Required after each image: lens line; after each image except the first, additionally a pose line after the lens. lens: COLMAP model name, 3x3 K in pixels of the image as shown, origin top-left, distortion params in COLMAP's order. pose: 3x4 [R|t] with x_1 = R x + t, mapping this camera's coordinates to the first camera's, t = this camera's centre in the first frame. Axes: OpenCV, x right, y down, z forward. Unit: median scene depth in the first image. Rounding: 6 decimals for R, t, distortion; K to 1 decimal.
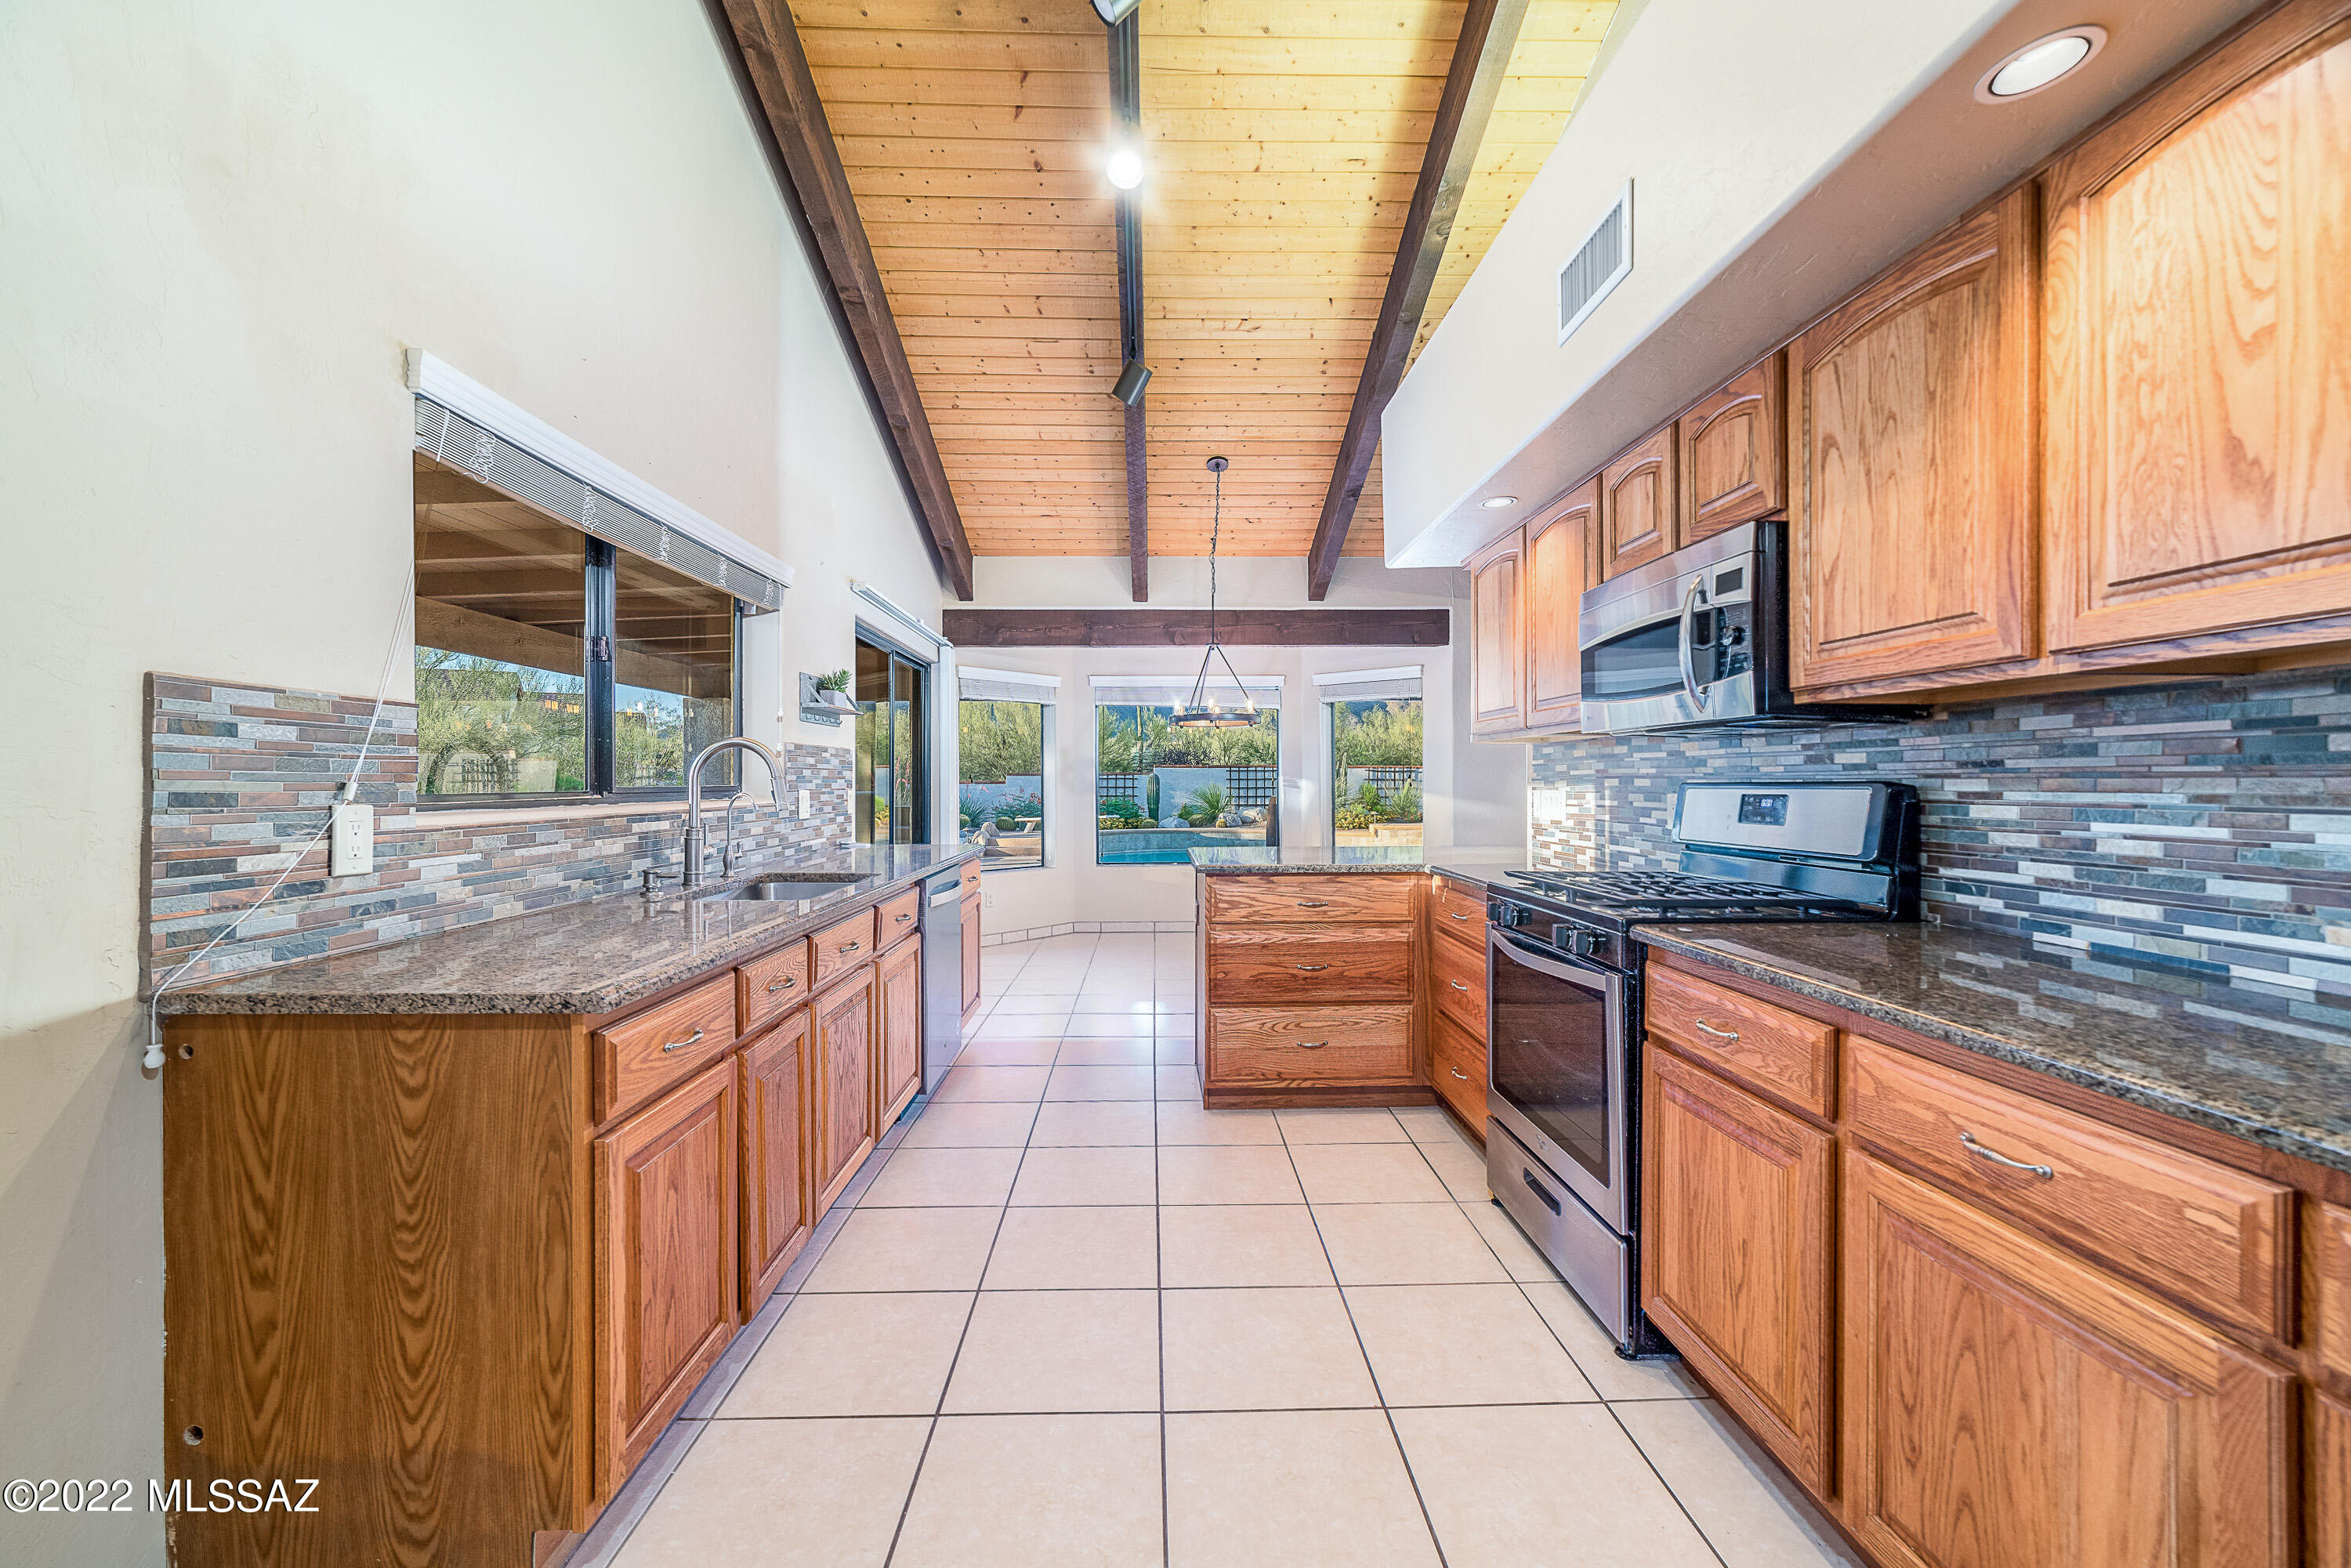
lens RADIAL K [[928.1, 0, 1176.9], [0, 928.1, 784.9], [0, 0, 1]] dist [-0.021491, 0.007589]
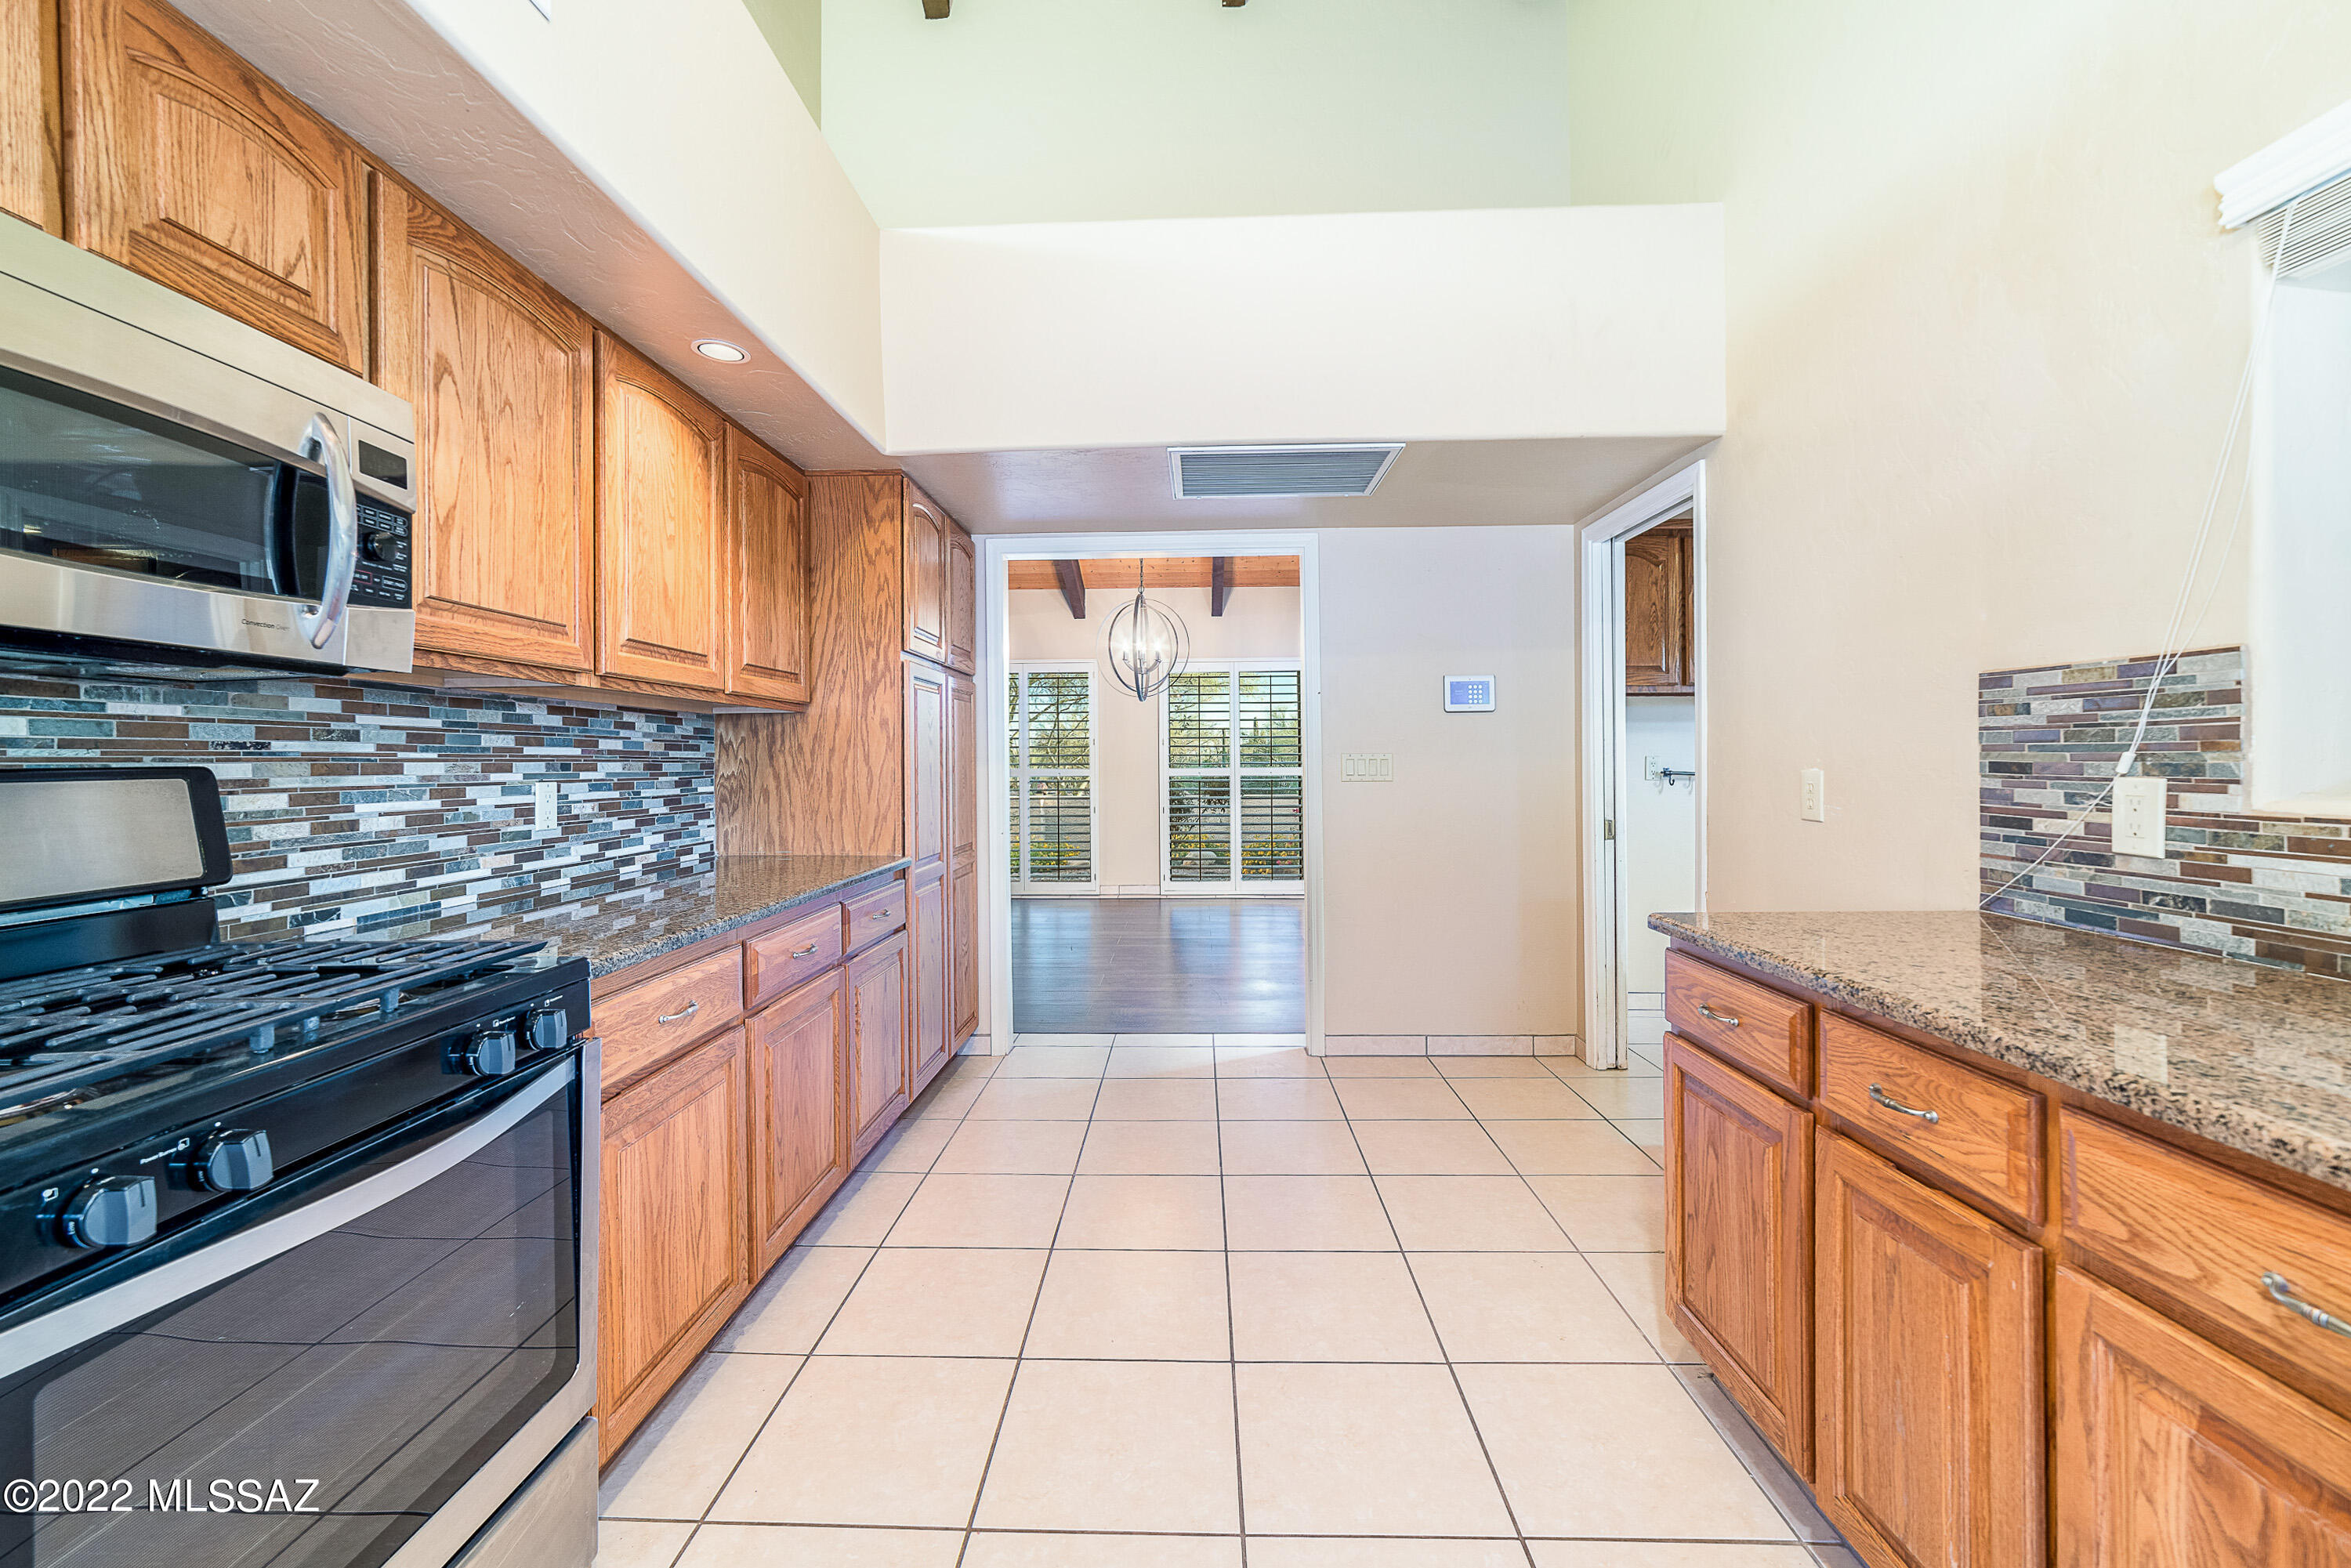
lens RADIAL K [[928.1, 0, 1164.0], [0, 928.1, 769.9], [0, 0, 1]] dist [-0.021491, 0.007589]
pose [[-0.996488, 0.007101, 0.083435, -0.025154], [0.008310, 0.999865, 0.014150, -0.006440], [-0.083323, 0.014793, -0.996413, 2.046948]]
